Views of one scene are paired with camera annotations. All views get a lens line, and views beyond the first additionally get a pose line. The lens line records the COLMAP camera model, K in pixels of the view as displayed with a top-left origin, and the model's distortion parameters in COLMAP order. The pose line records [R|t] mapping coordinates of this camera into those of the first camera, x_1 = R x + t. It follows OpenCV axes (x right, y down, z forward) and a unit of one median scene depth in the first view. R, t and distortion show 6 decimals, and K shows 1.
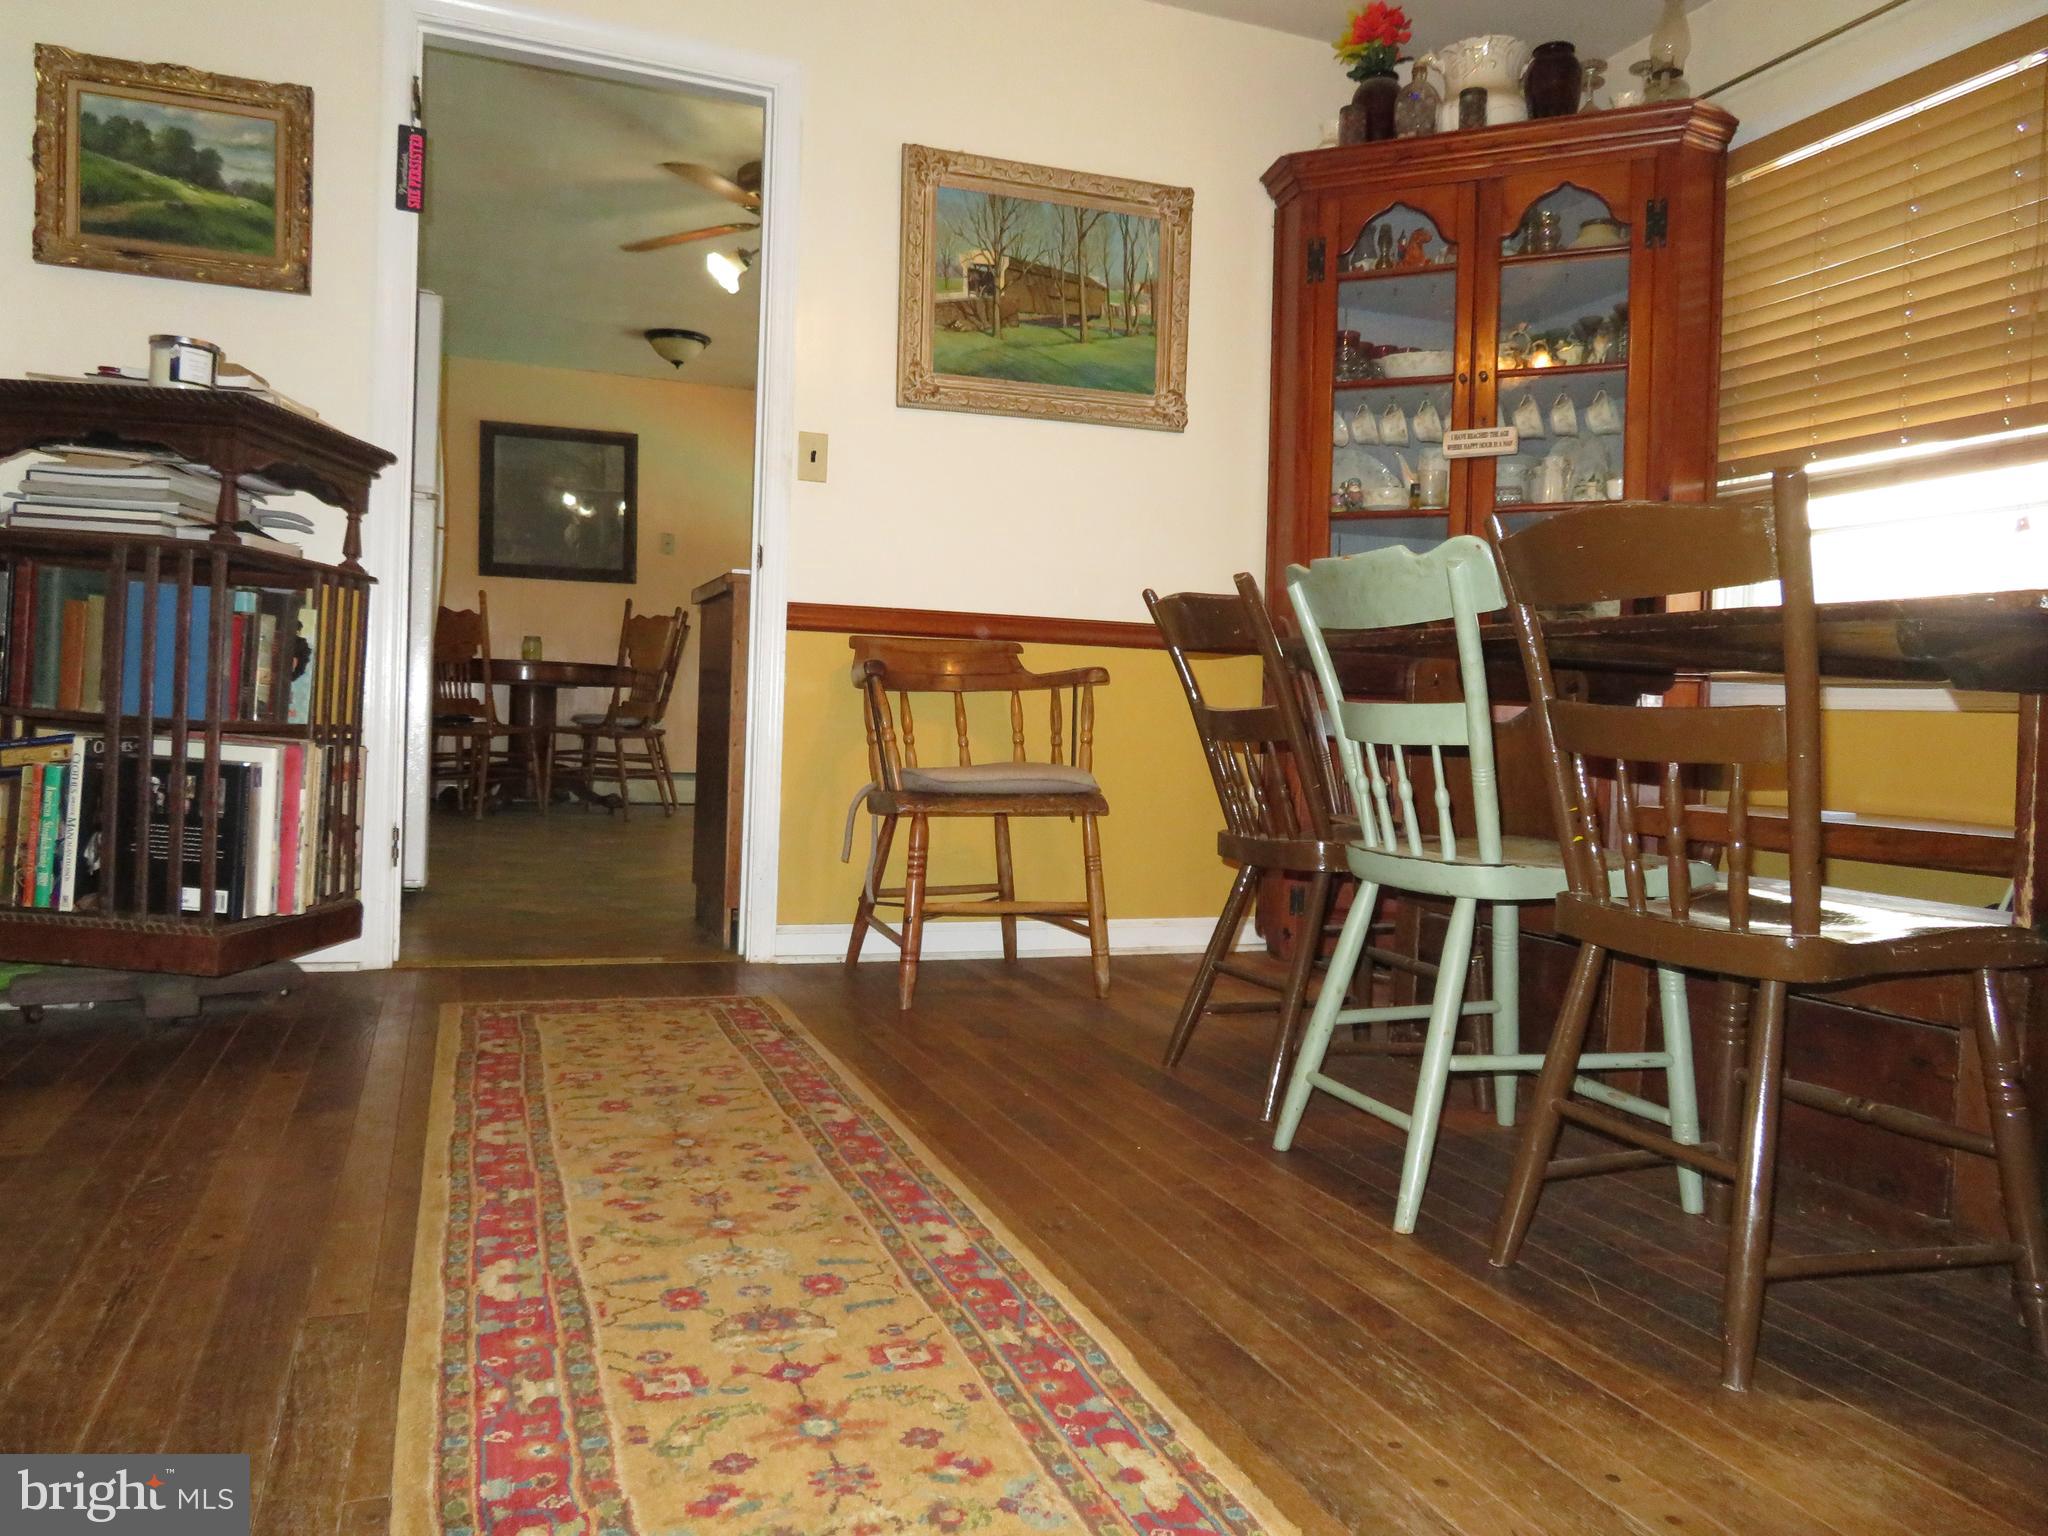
lens RADIAL K [[1475.3, 0, 1022.4], [0, 1475.3, 760.1], [0, 0, 1]] dist [-0.013836, -0.001711]
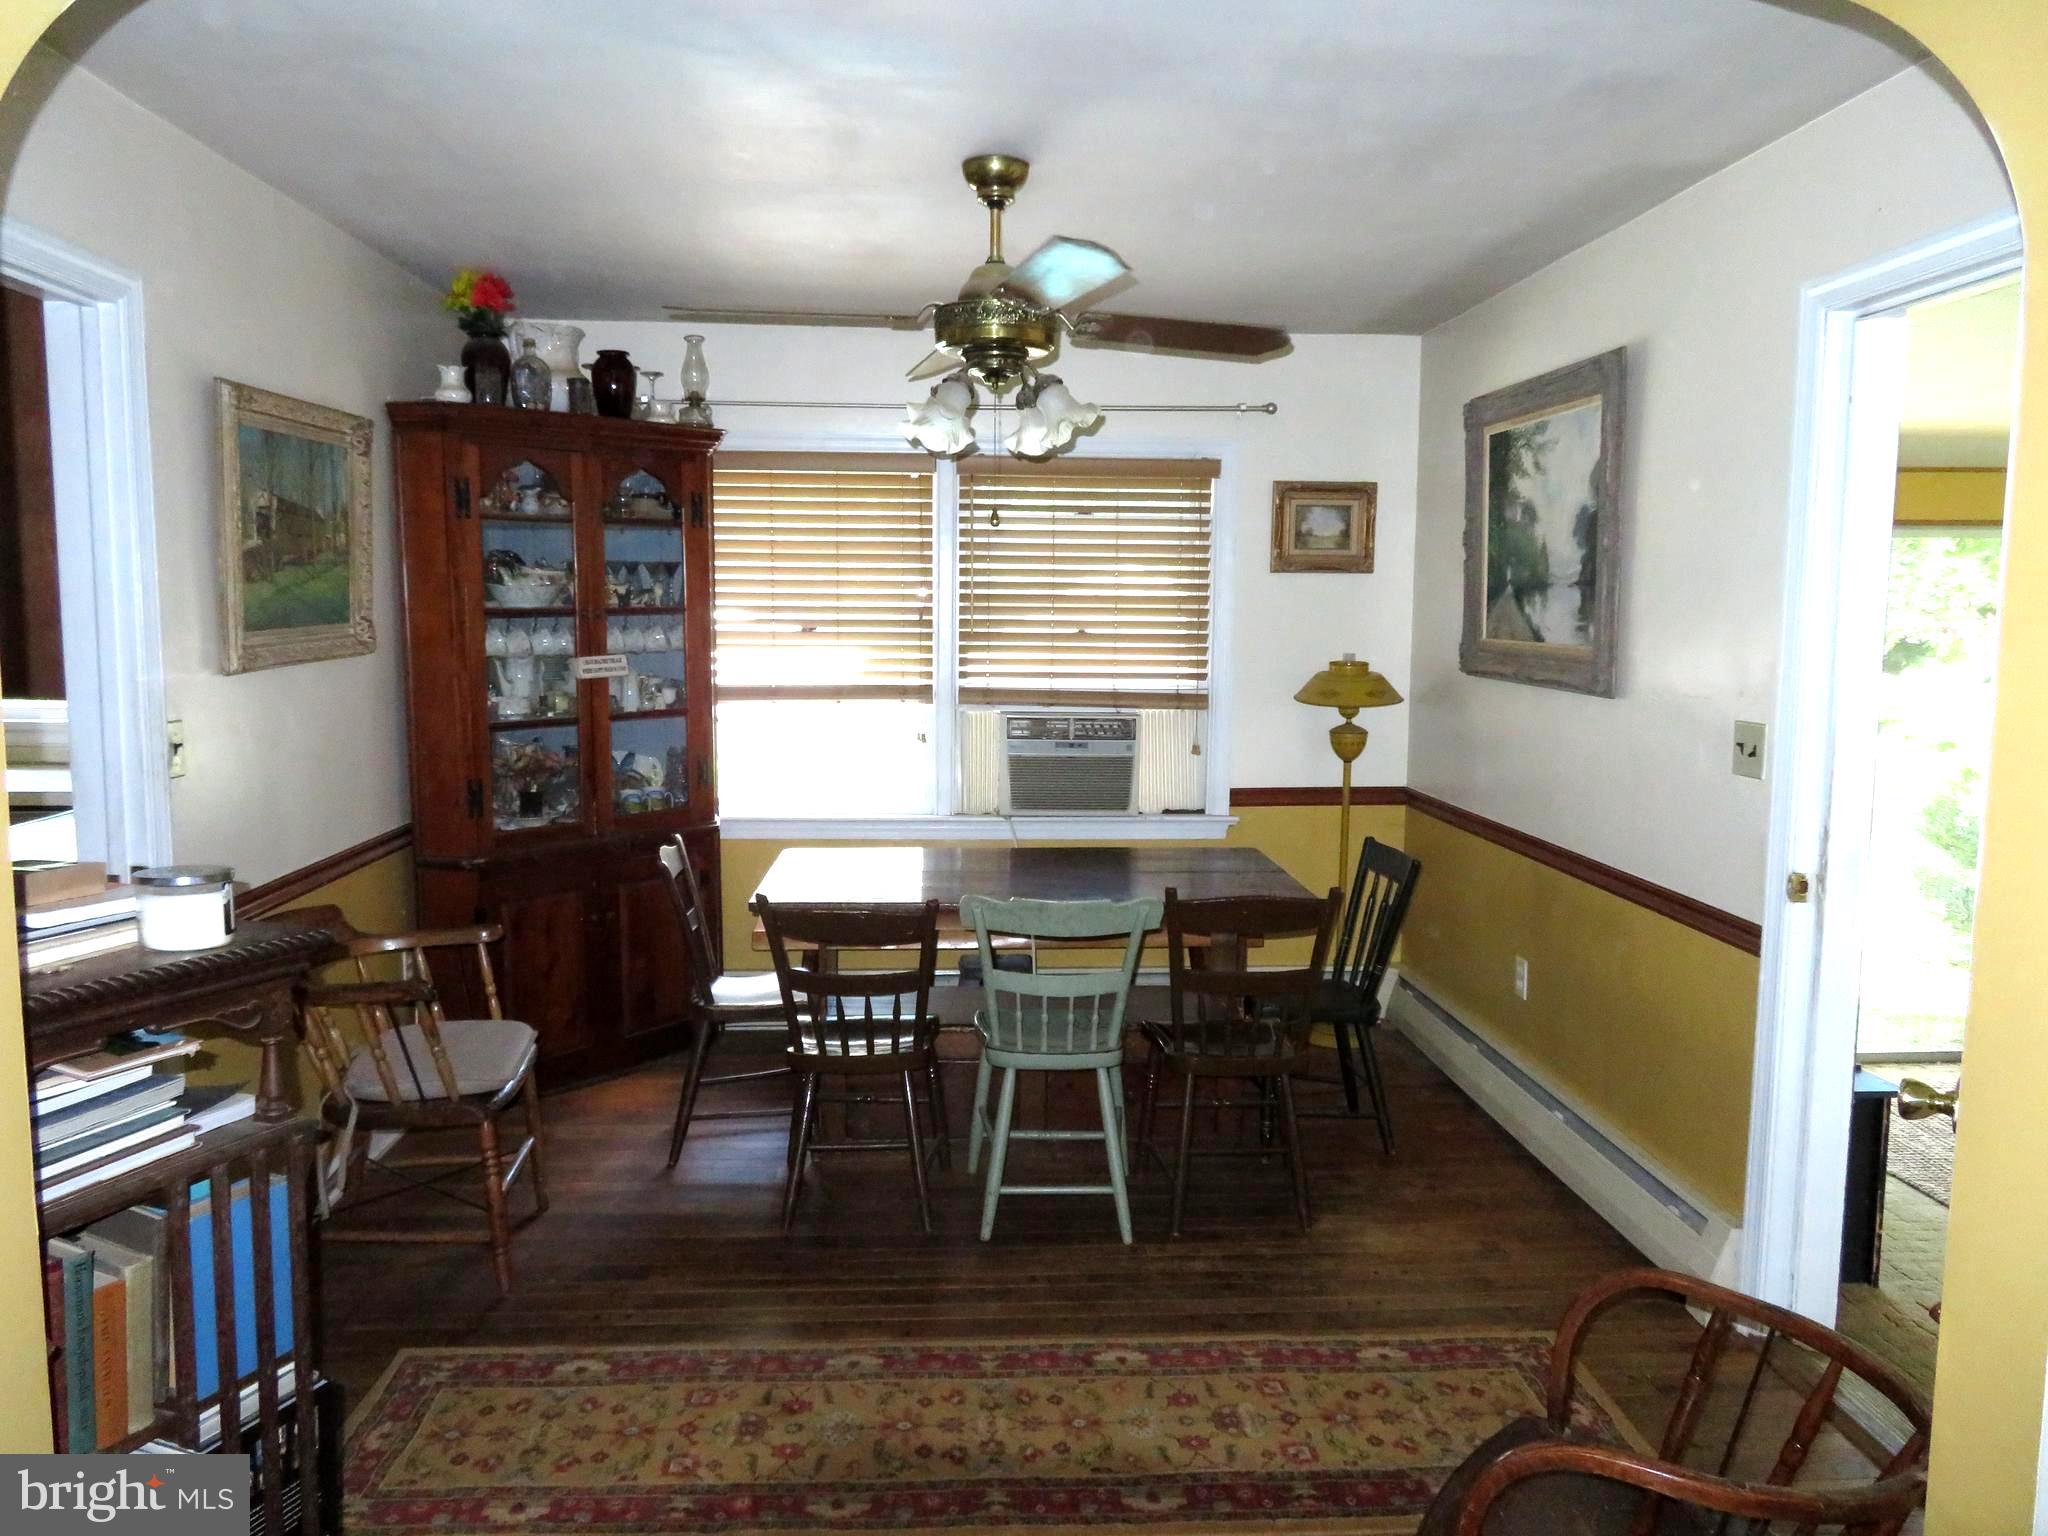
lens RADIAL K [[1475.3, 0, 1021.9], [0, 1475.3, 766.7], [0, 0, 1]] dist [-0.013836, -0.001711]
pose [[0.287414, -0.142514, 0.947145, -1.562076], [0.023321, 0.989617, 0.141828, -0.594809], [-0.957522, -0.018675, 0.287754, 0.578180]]
